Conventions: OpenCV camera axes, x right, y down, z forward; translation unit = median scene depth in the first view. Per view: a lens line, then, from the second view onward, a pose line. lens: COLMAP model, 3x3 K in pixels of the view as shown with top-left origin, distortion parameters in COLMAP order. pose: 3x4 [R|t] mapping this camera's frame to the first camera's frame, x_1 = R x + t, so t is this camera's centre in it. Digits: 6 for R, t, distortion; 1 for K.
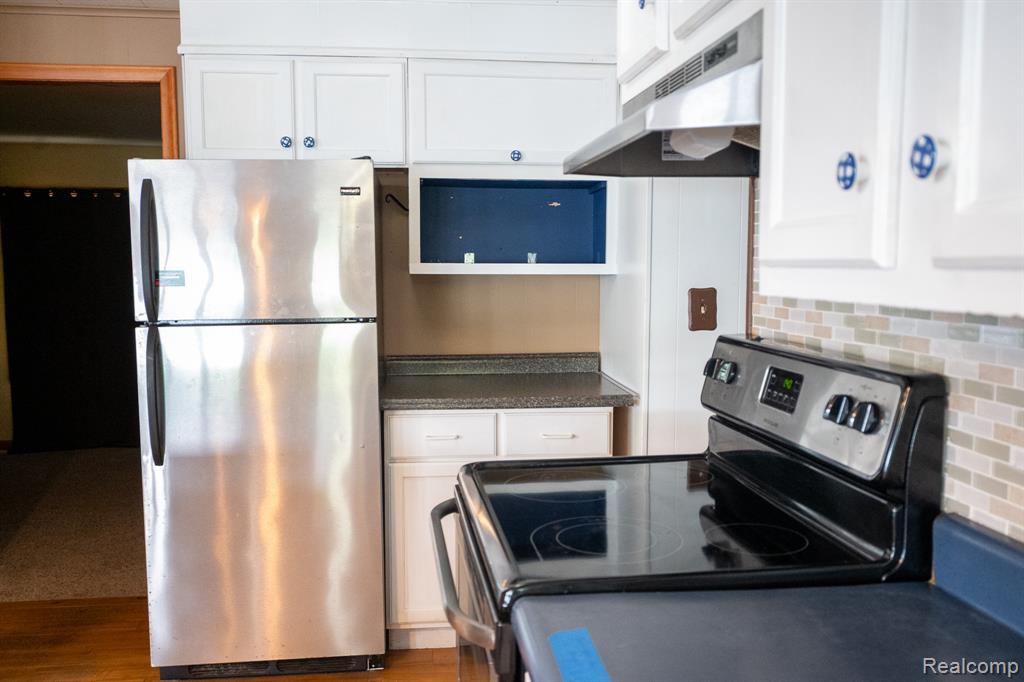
lens RADIAL K [[911.1, 0, 510.6], [0, 911.1, 347.0], [0, 0, 1]] dist [-0.004353, -0.001693]
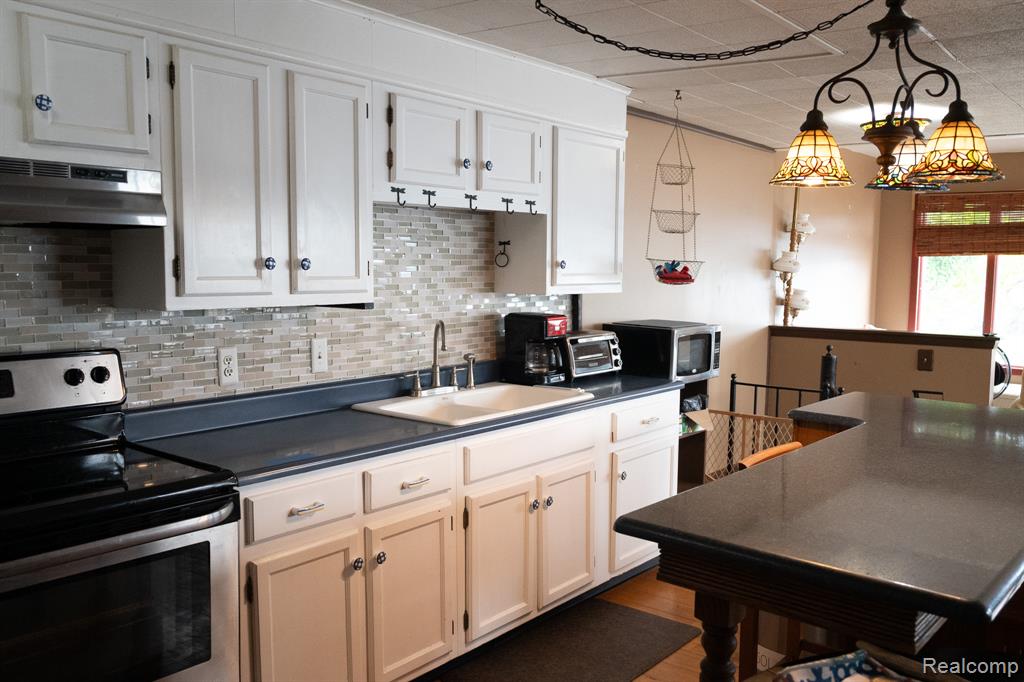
lens RADIAL K [[864.7, 0, 509.1], [0, 864.7, 344.9], [0, 0, 1]] dist [-0.001175, 0.007664]
pose [[-0.687837, -0.073706, 0.722114, -0.739928], [0.056282, 0.986421, 0.154294, -0.106326], [-0.723680, 0.146771, -0.674348, 0.782436]]
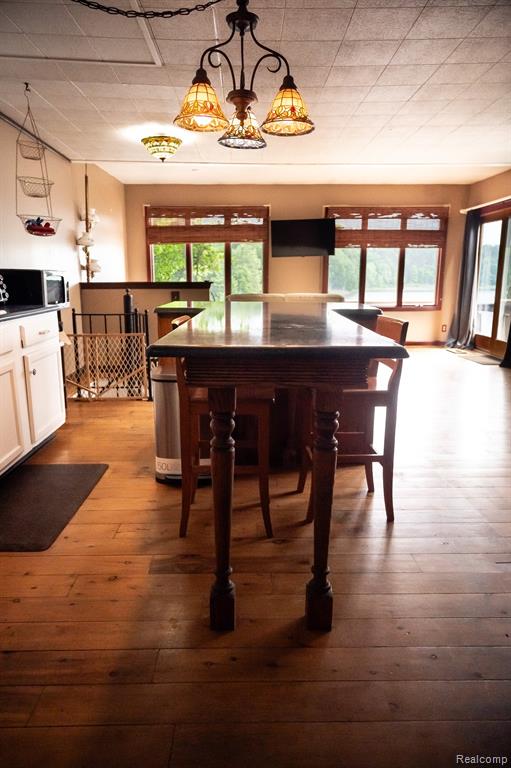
lens RADIAL K [[520.4, 0, 253.9], [0, 520.4, 386.8], [0, 0, 1]] dist [-0.003848, 0.004394]
pose [[-0.994337, -0.019985, 0.104375, -0.488202], [0.012231, 0.954109, 0.299210, 0.016155], [-0.105565, 0.298792, -0.948462, 0.776774]]
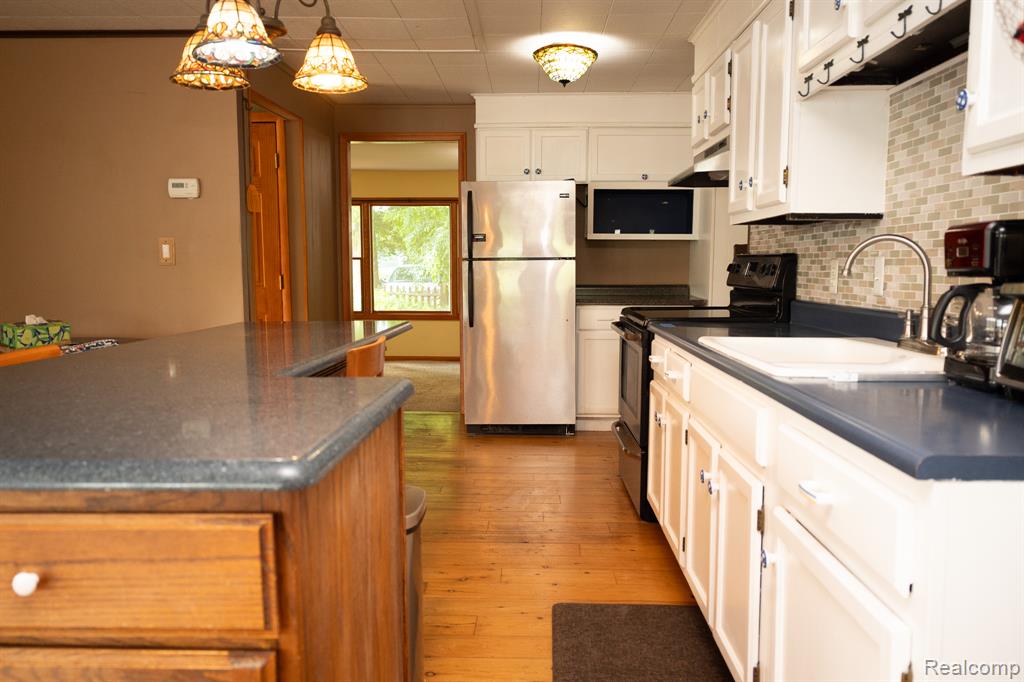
lens RADIAL K [[778.7, 0, 513.4], [0, 778.7, 339.7], [0, 0, 1]] dist [0.002554, 0.002876]
pose [[0.989401, 0.015900, -0.144335, -0.029201], [-0.014851, 0.999855, 0.008341, 0.142480], [0.144447, -0.006109, 0.989494, -0.767283]]
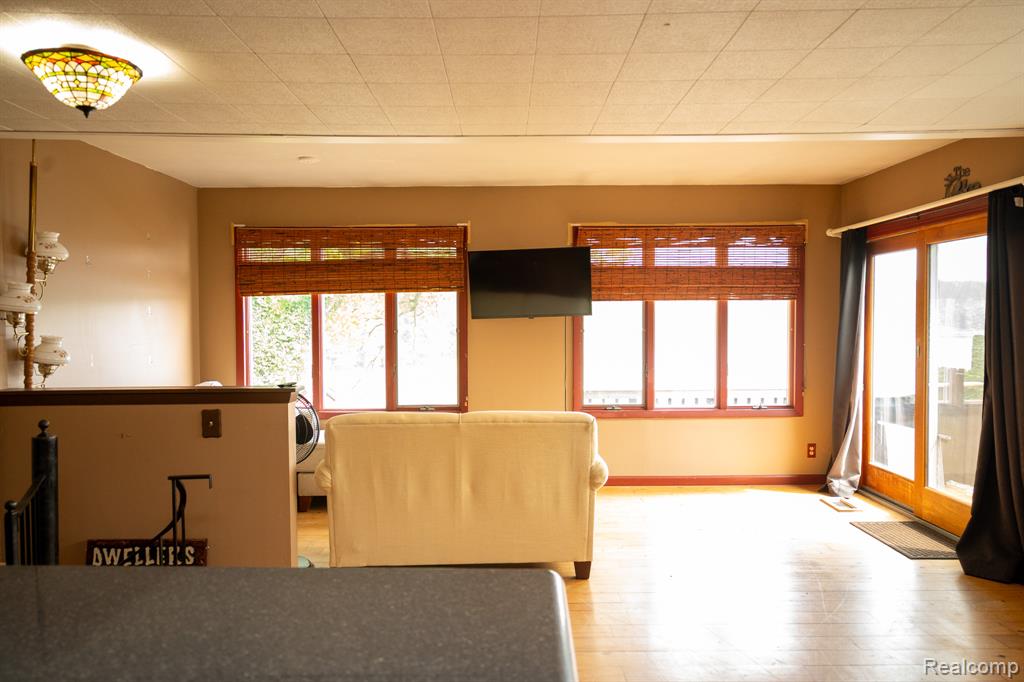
lens RADIAL K [[746.3, 0, 516.6], [0, 746.3, 341.2], [0, 0, 1]] dist [-0.006324, 0.002287]
pose [[-0.993774, 0.004411, 0.111327, -0.638463], [0.017978, 0.992470, 0.121161, 0.000088], [-0.109954, 0.122408, -0.986370, -0.054514]]
